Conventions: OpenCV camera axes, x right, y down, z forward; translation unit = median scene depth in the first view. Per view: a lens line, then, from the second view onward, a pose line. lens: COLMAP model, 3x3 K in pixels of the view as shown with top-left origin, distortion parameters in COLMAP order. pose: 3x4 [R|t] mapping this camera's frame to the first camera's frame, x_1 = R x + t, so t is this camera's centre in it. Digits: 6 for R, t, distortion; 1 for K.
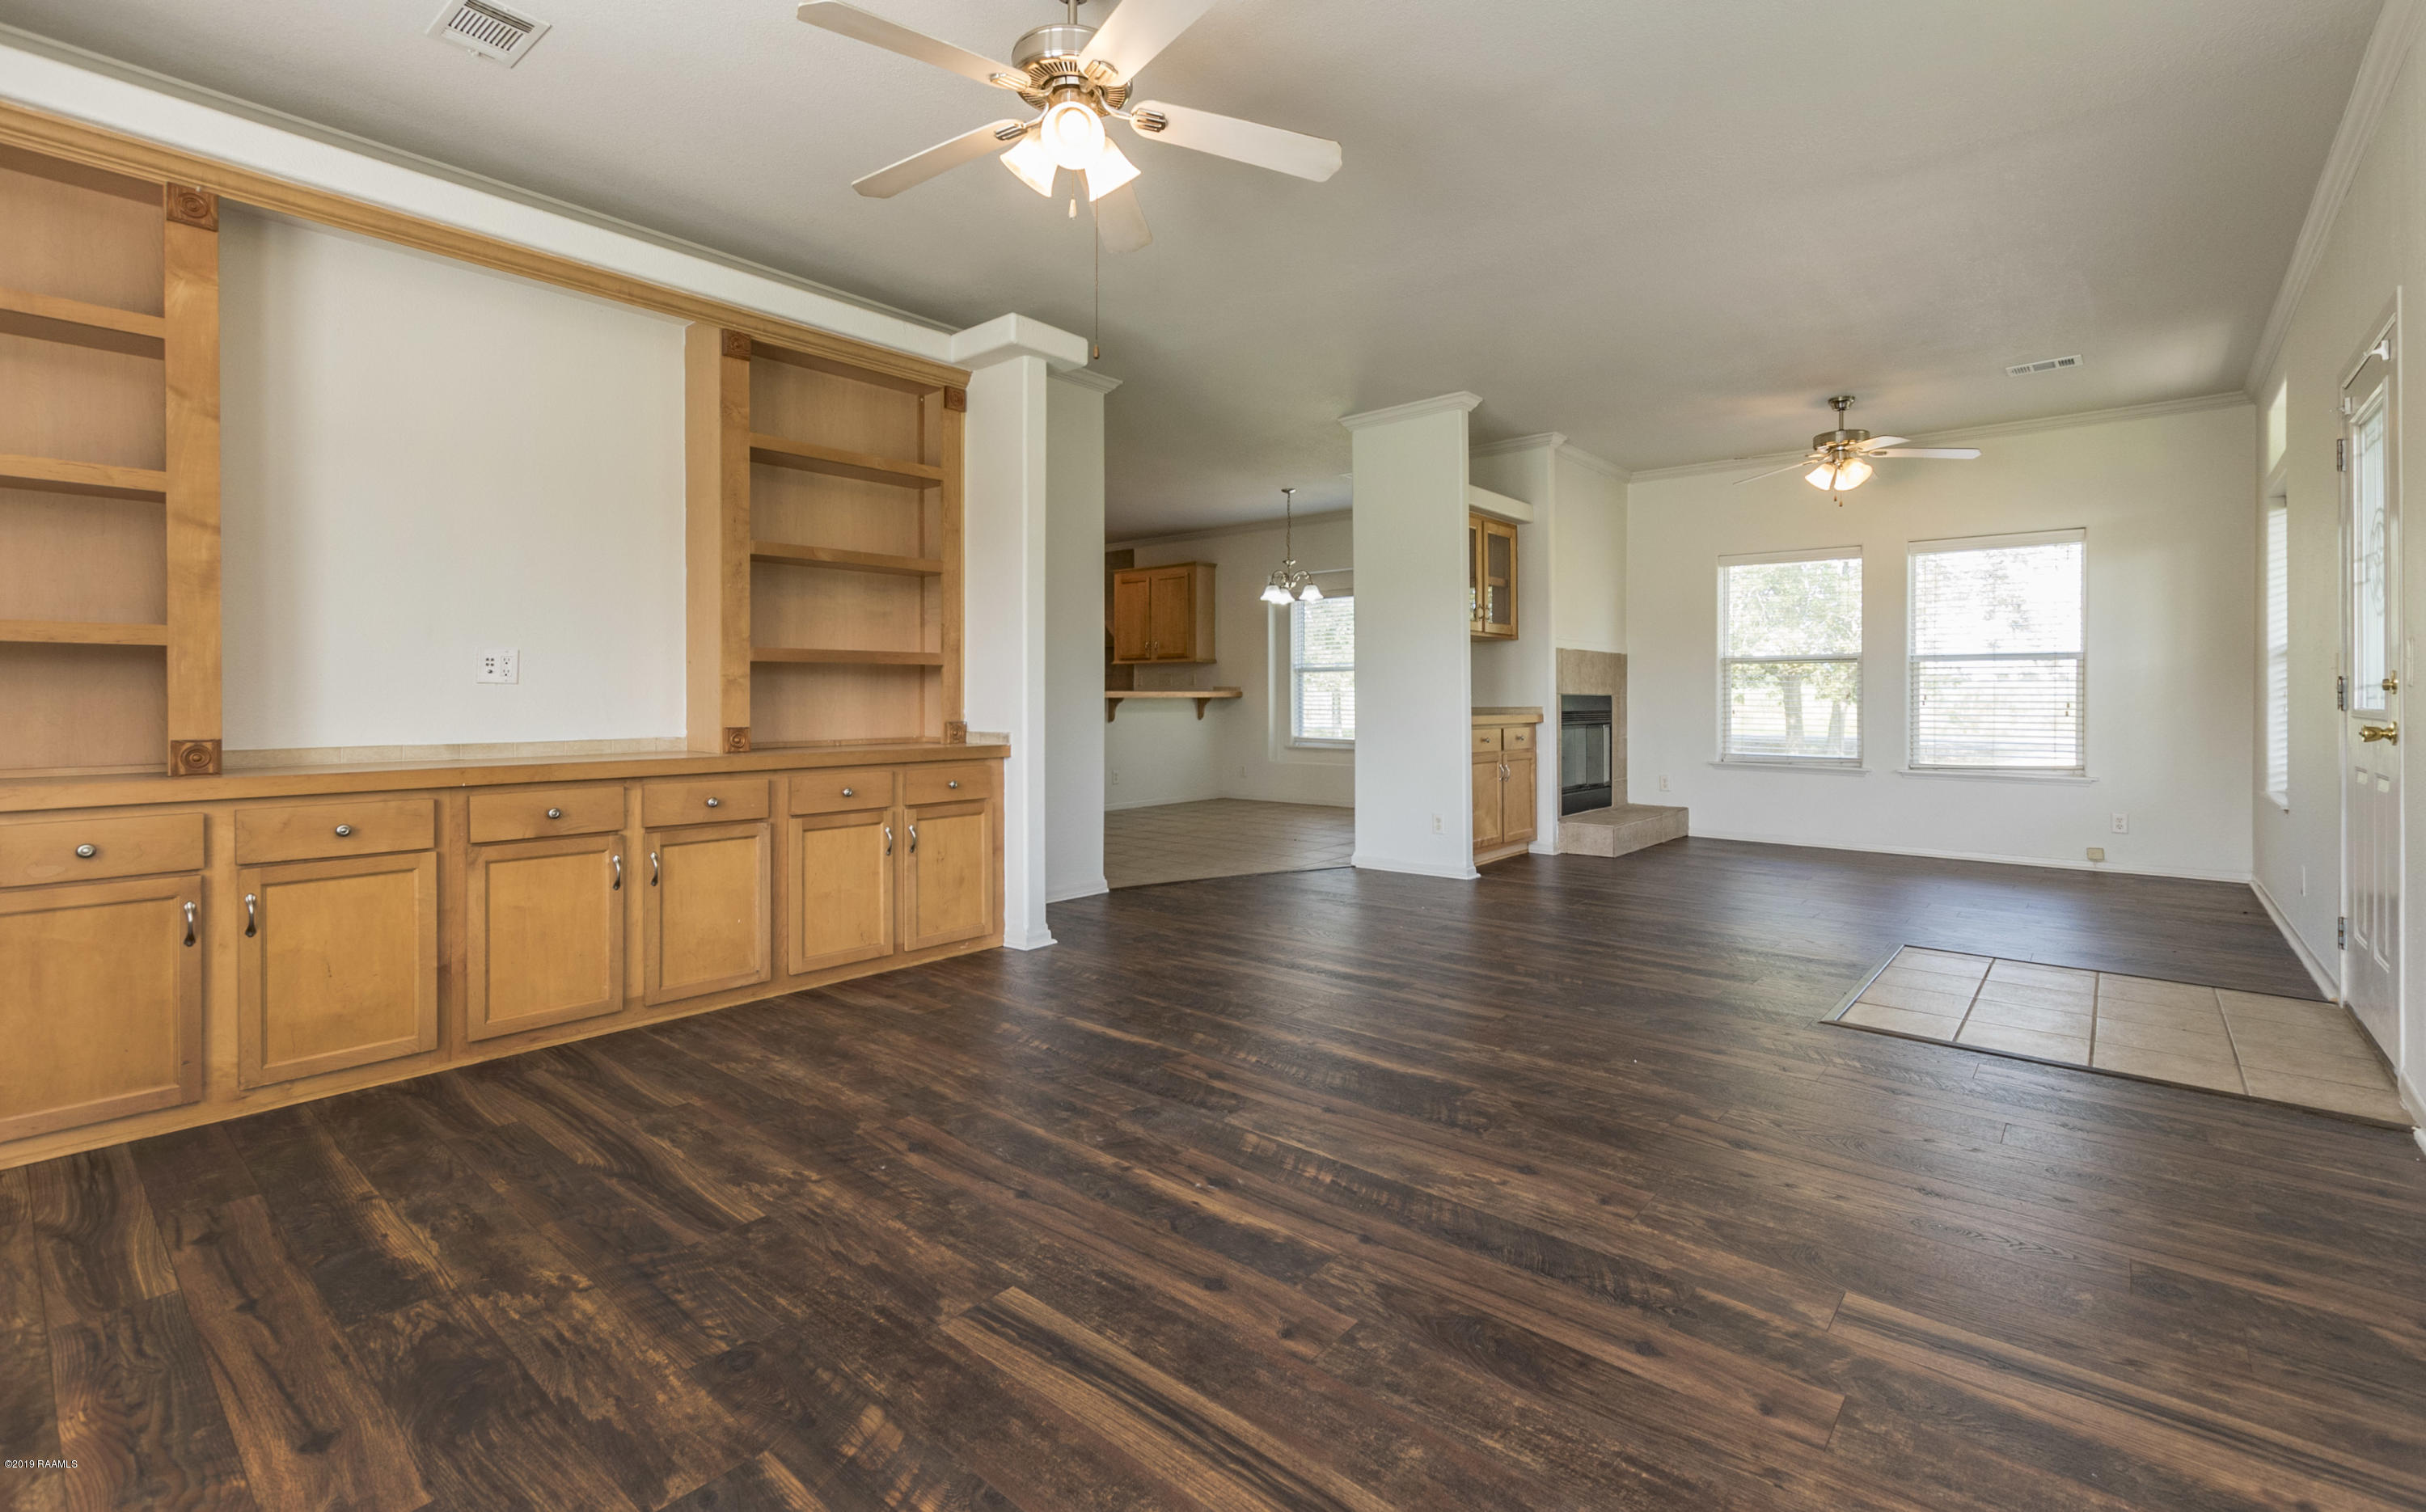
lens RADIAL K [[1048.9, 0, 1205.4], [0, 1048.9, 705.3], [0, 0, 1]] dist [0.007369, -0.002743]
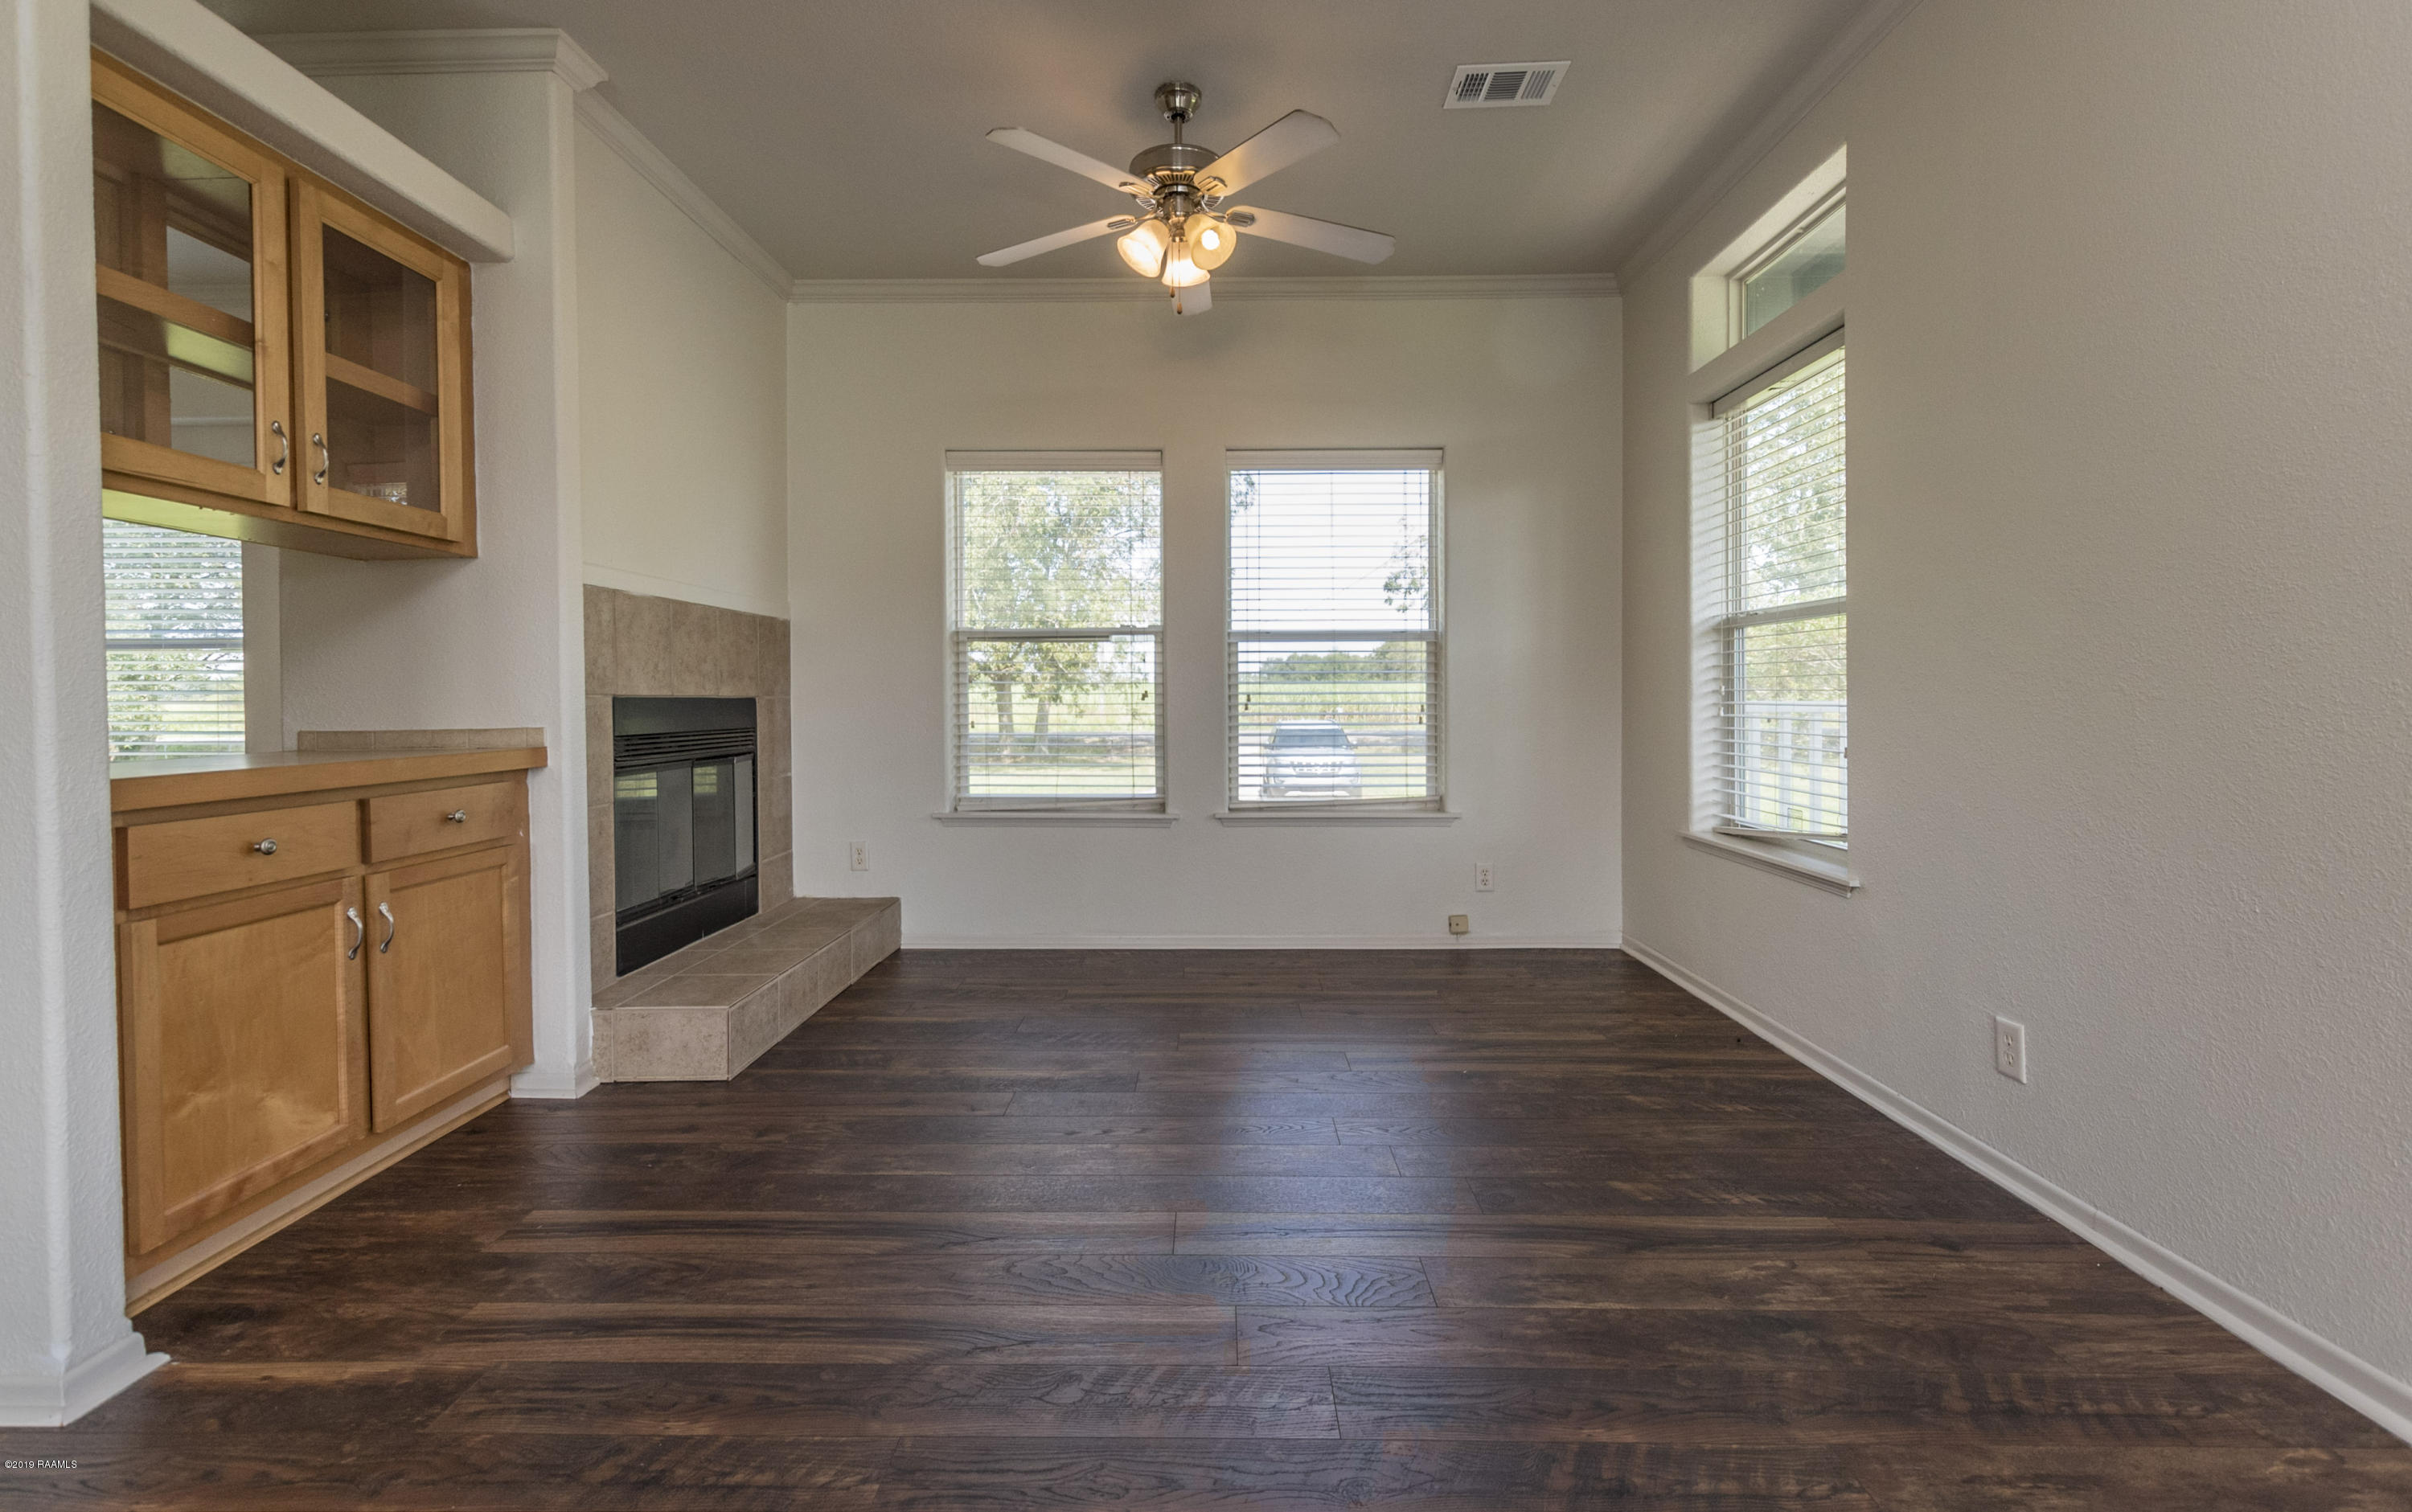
lens RADIAL K [[1043.1, 0, 1202.9], [0, 1043.1, 698.7], [0, 0, 1]] dist [0.009068, -0.003740]
pose [[0.763866, -0.006968, 0.645337, 0.247049], [0.011744, 0.999926, -0.003104, -0.005104], [-0.645268, 0.009950, 0.763892, 0.517756]]
